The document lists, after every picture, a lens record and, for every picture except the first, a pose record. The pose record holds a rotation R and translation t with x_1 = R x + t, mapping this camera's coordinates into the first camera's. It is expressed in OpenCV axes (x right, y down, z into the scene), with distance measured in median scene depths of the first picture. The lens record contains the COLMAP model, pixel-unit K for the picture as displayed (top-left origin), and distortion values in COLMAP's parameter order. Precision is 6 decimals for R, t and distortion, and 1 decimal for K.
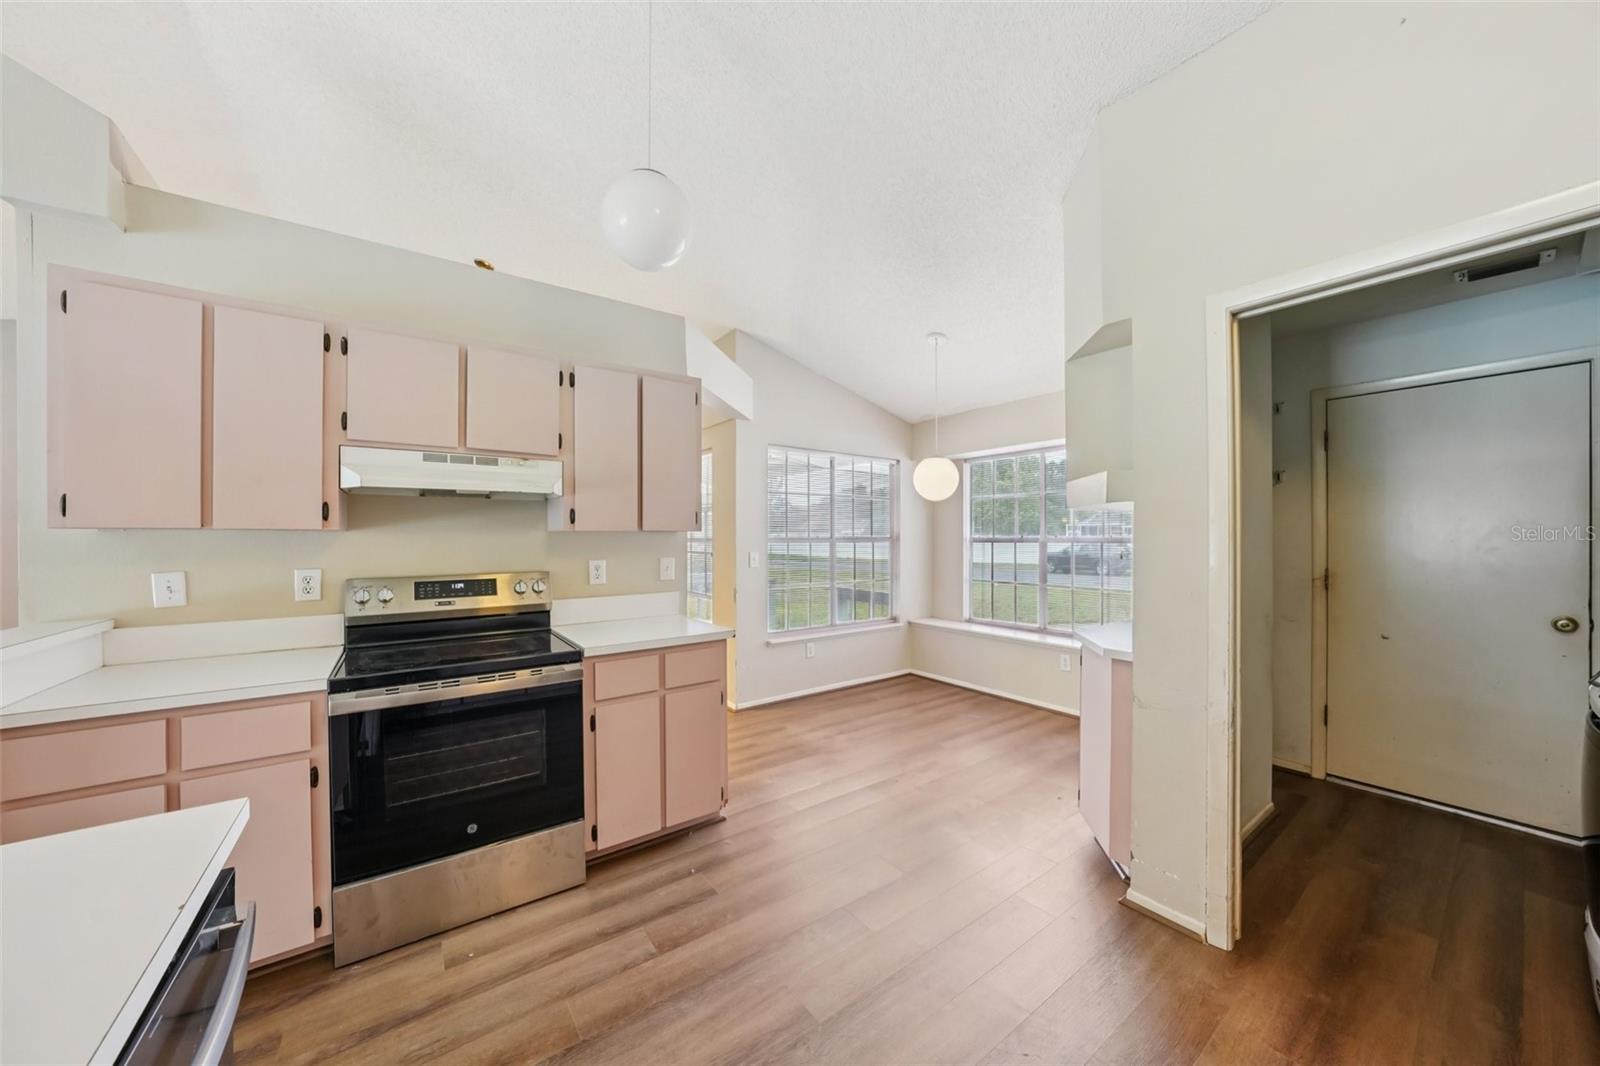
lens RADIAL K [[549.1, 0, 798.2], [0, 549.1, 537.5], [0, 0, 1]] dist [-0.019432, 0.000107]
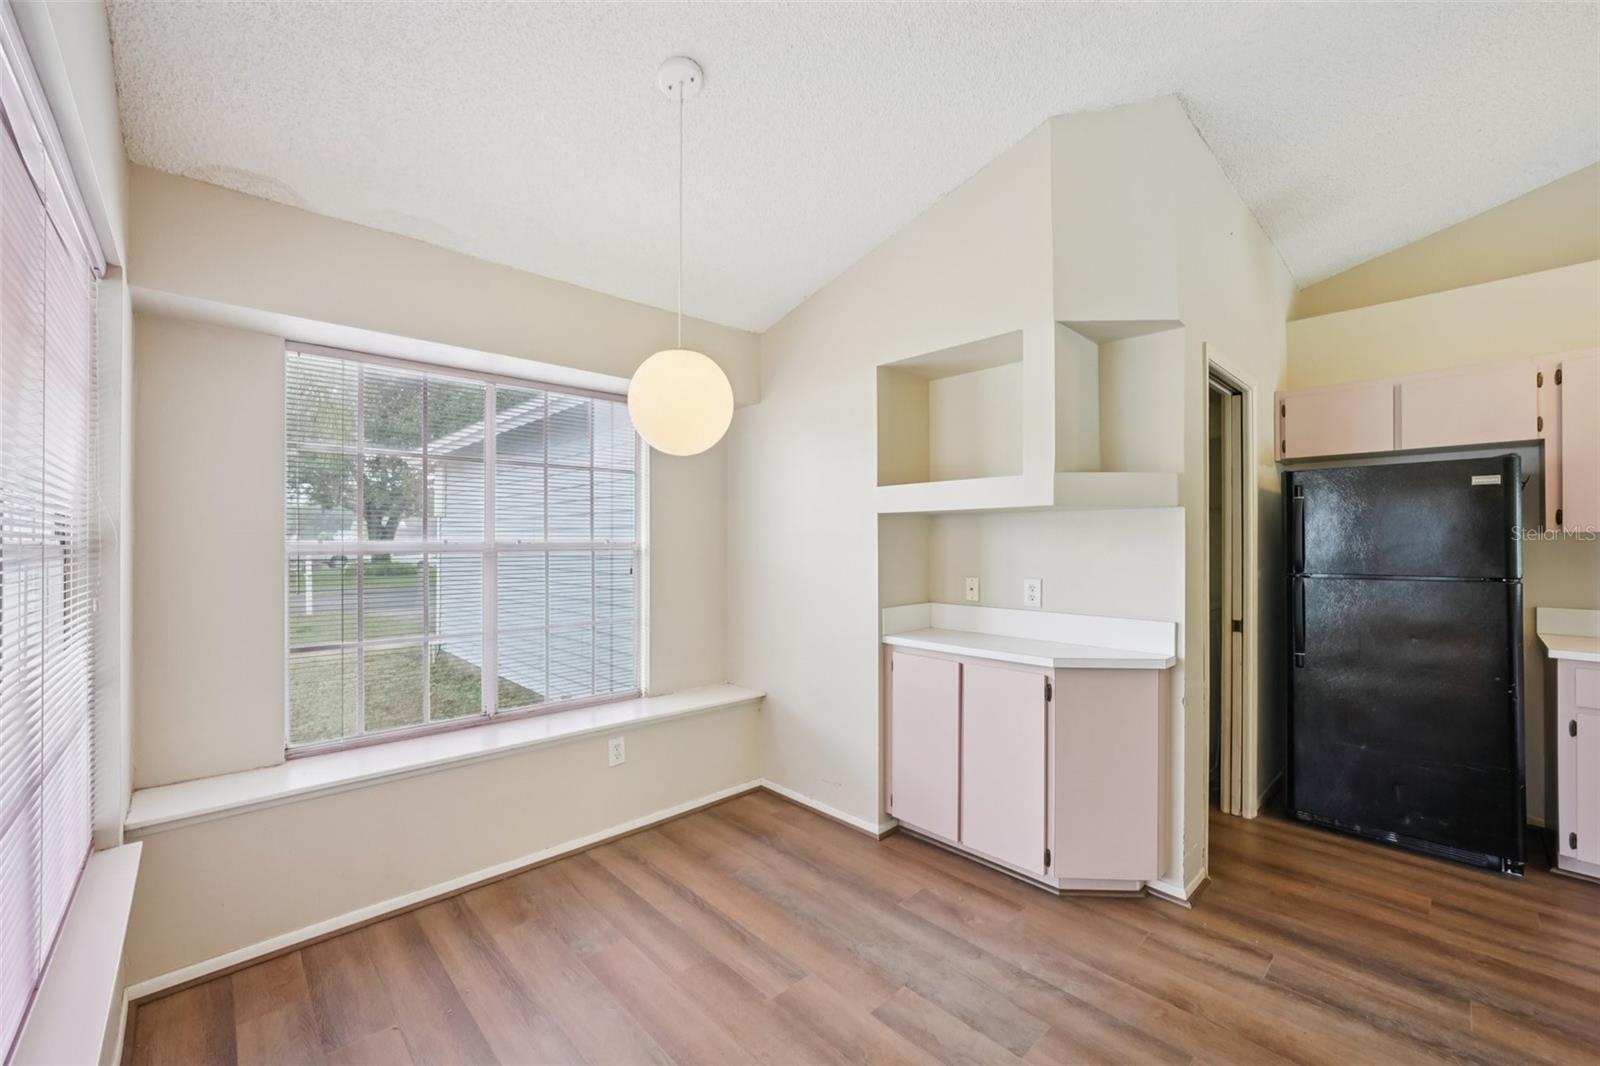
lens RADIAL K [[627.7, 0, 789.8], [0, 627.7, 547.3], [0, 0, 1]] dist [-0.003106, 0.000576]
pose [[-0.116481, 0.001714, 0.993191, -0.223261], [-0.001168, 0.999998, -0.001863, 0.006182], [-0.993192, -0.001377, -0.116479, 0.909666]]
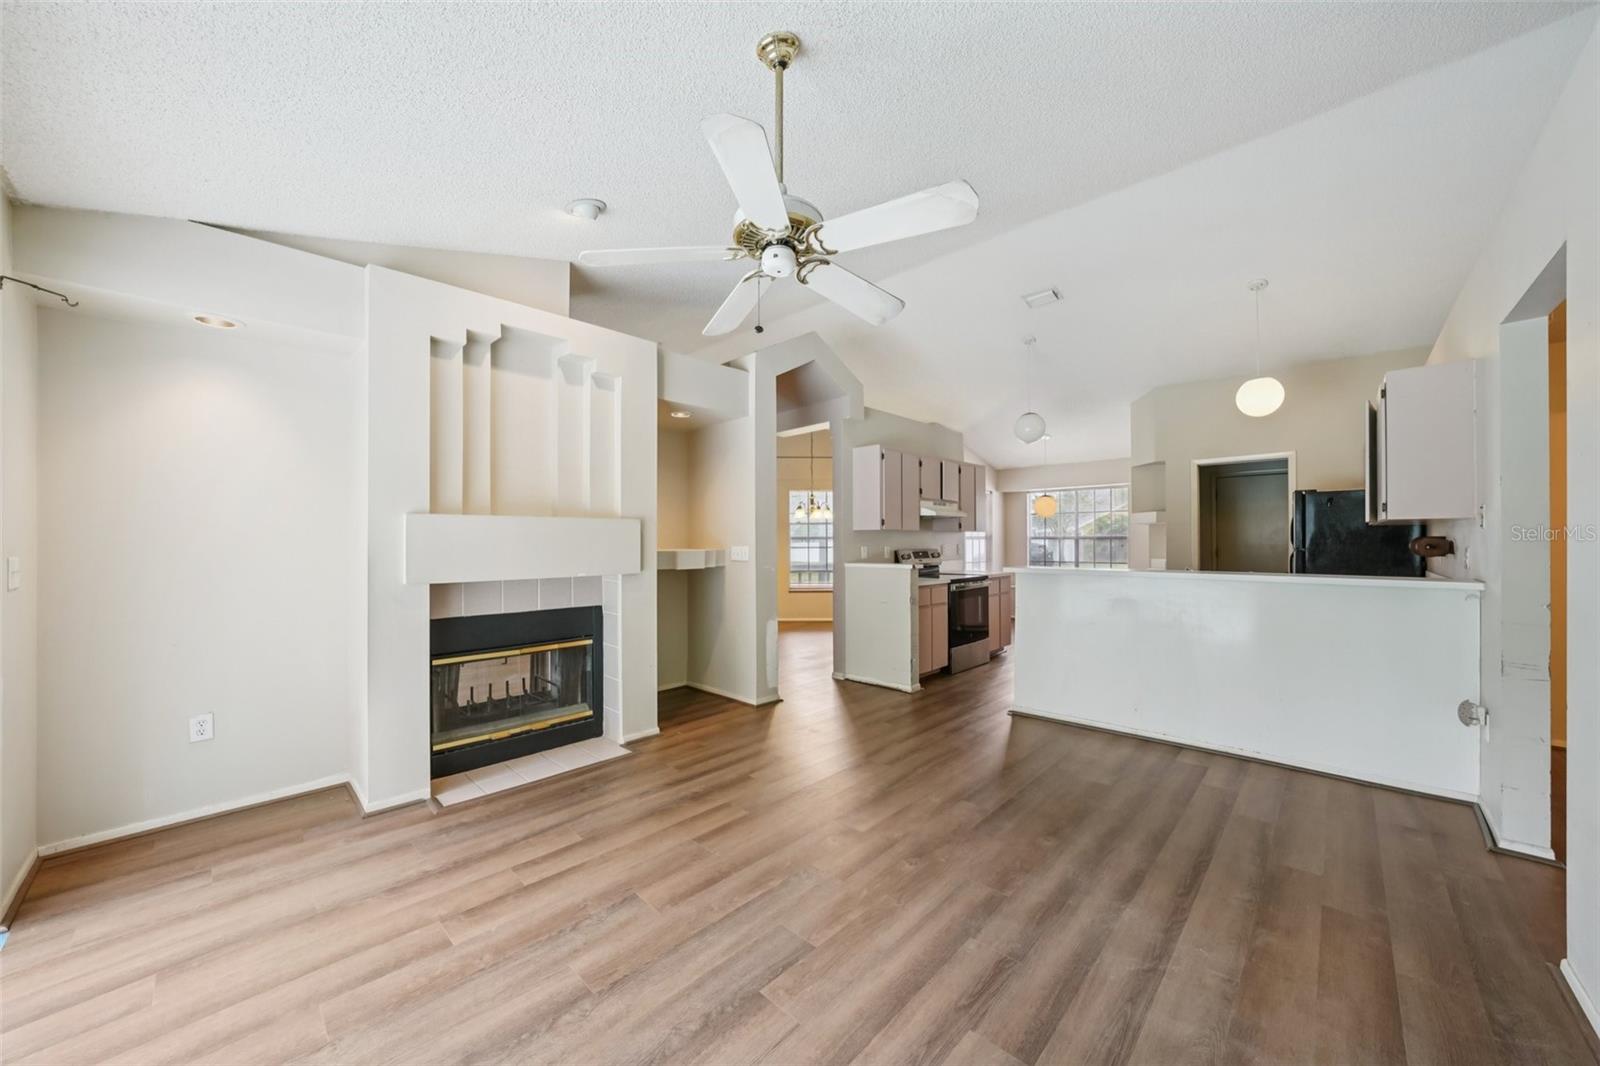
lens RADIAL K [[587.4, 0, 785.6], [0, 587.4, 538.5], [0, 0, 1]] dist [-0.010213, 0.000579]
pose [[0.985276, 0.000841, 0.170970, -0.996751], [-0.000158, 0.999992, -0.004008, 0.018882], [-0.170972, 0.003922, 0.985268, -0.894553]]
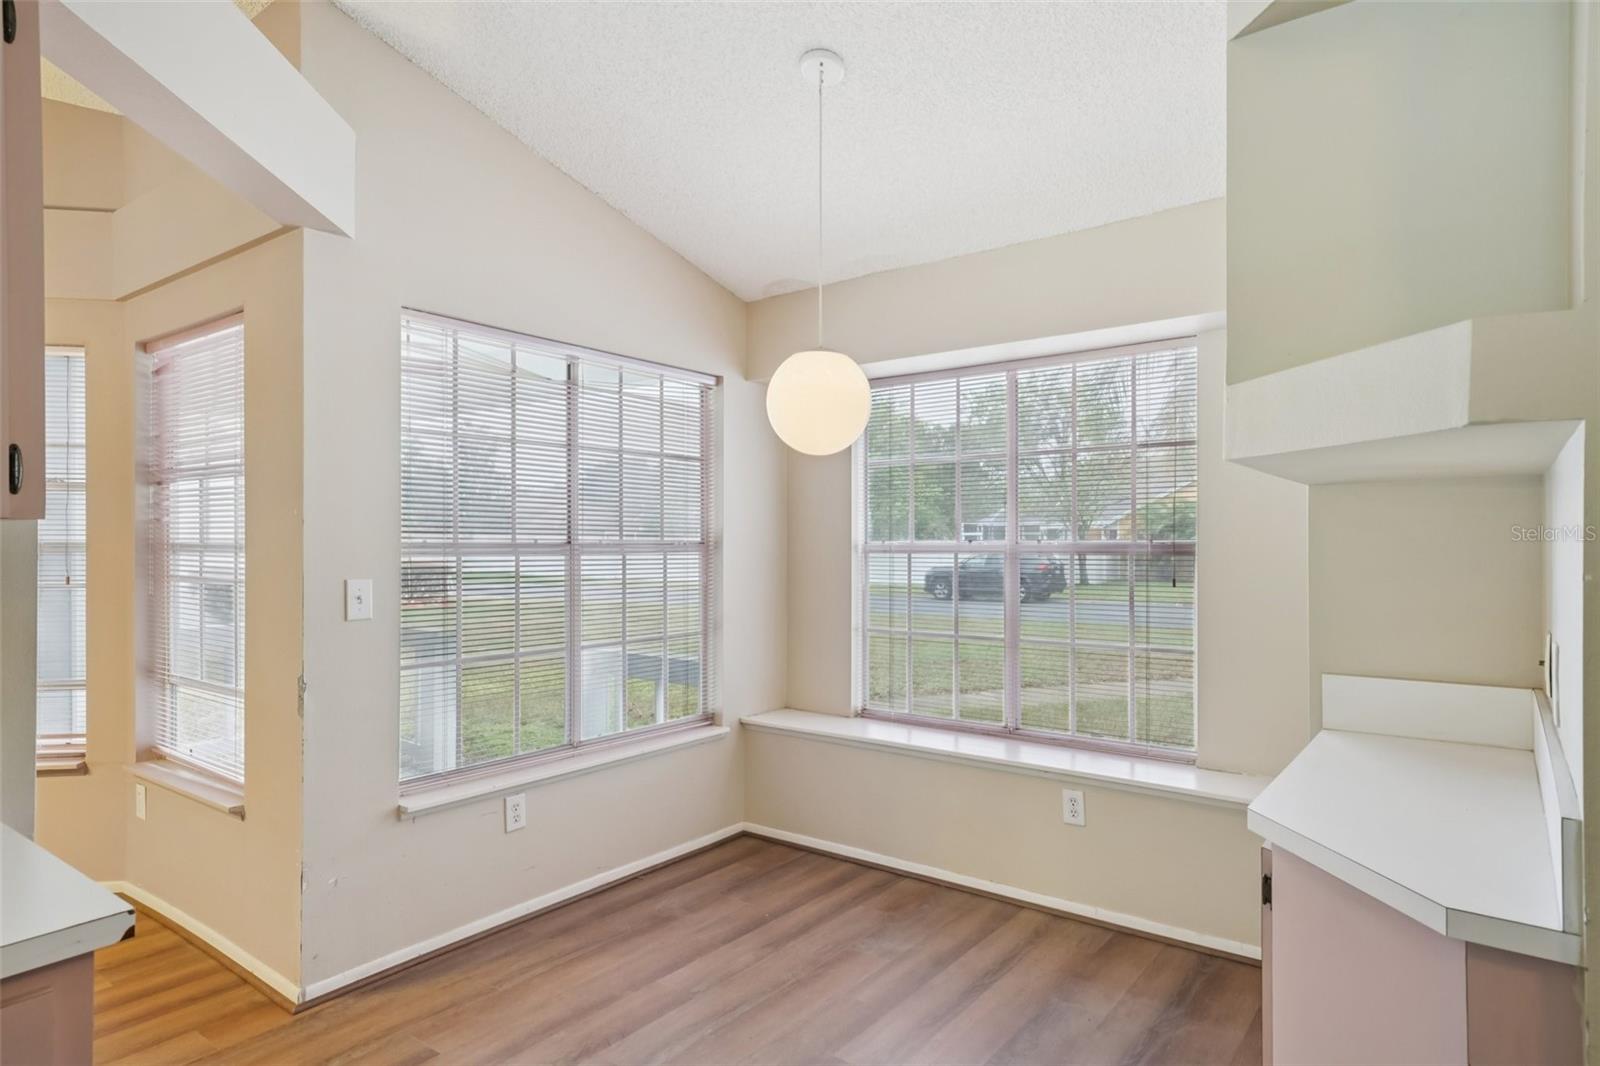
lens RADIAL K [[917.4, 0, 799.6], [0, 917.4, 542.0], [0, 0, 1]] dist [0.036941, 0.000616]
pose [[0.958563, 0.000952, 0.284878, 0.033394], [-0.000609, 0.999999, -0.001290, 0.000410], [-0.284879, 0.001063, 0.958563, 0.304683]]
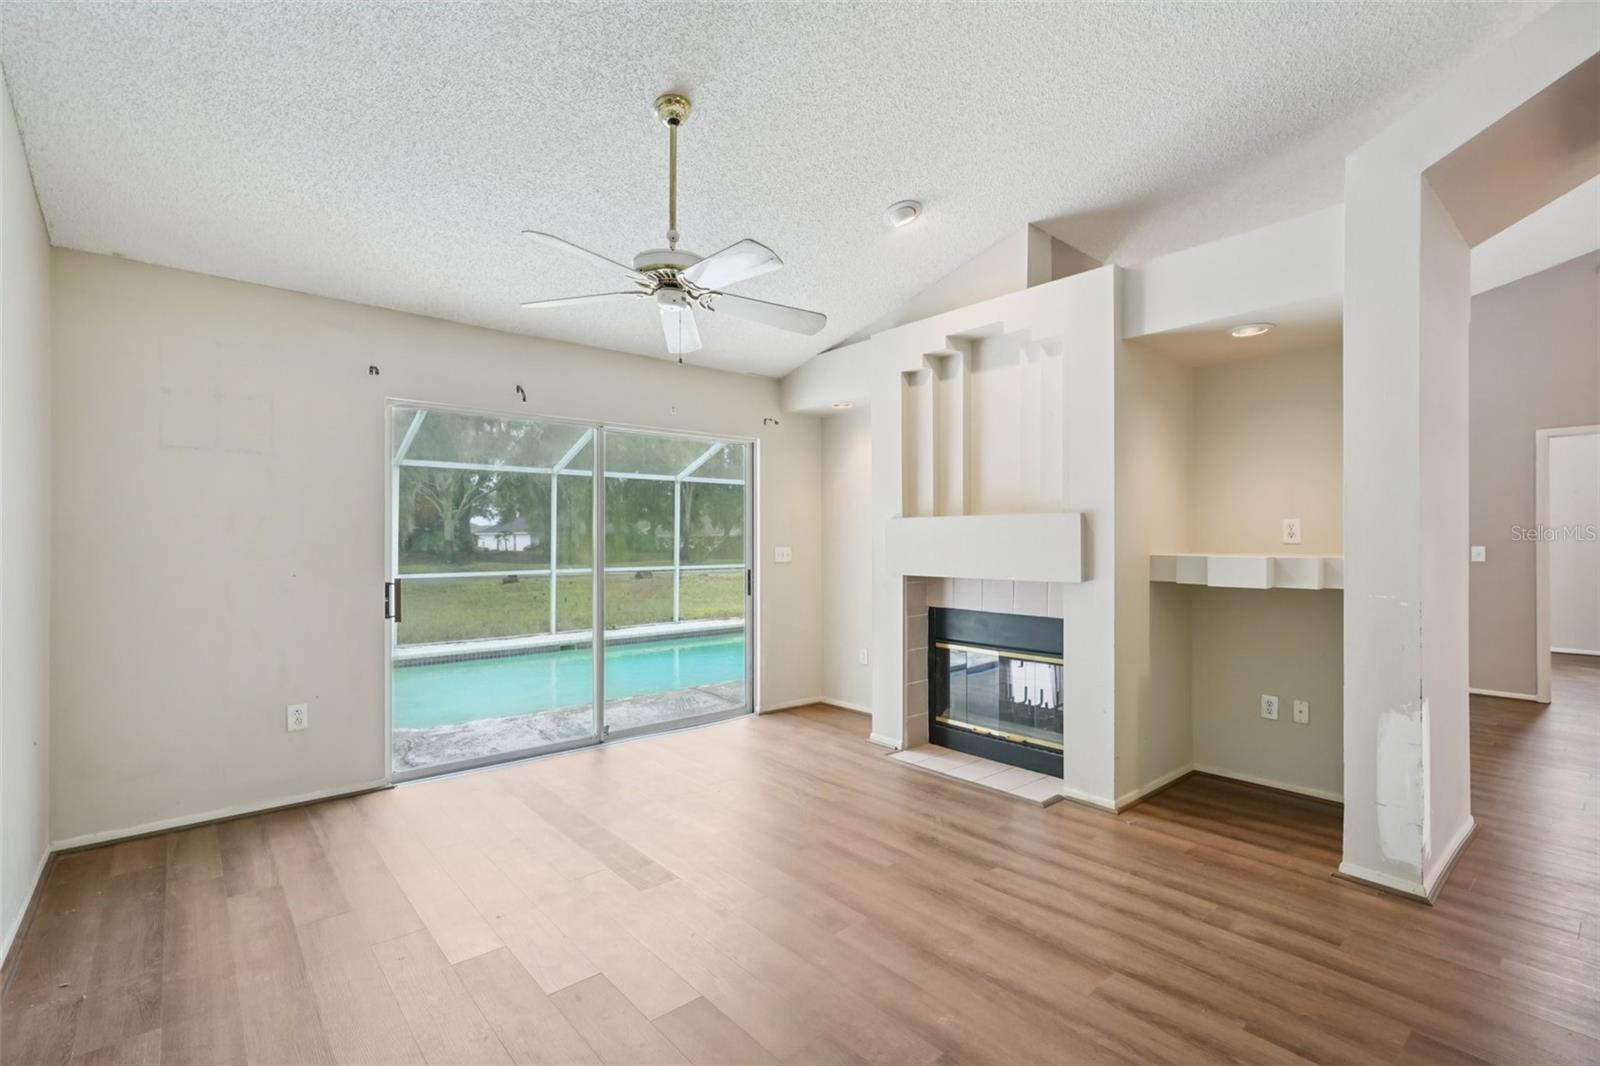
lens RADIAL K [[716.7, 0, 791.0], [0, 716.7, 541.5], [0, 0, 1]] dist [-0.001766, 0.002793]
pose [[0.082853, 0.004754, -0.996550, -0.215329], [-0.001856, 0.999988, 0.004616, 0.016982], [0.996560, 0.001467, 0.082860, -0.346703]]
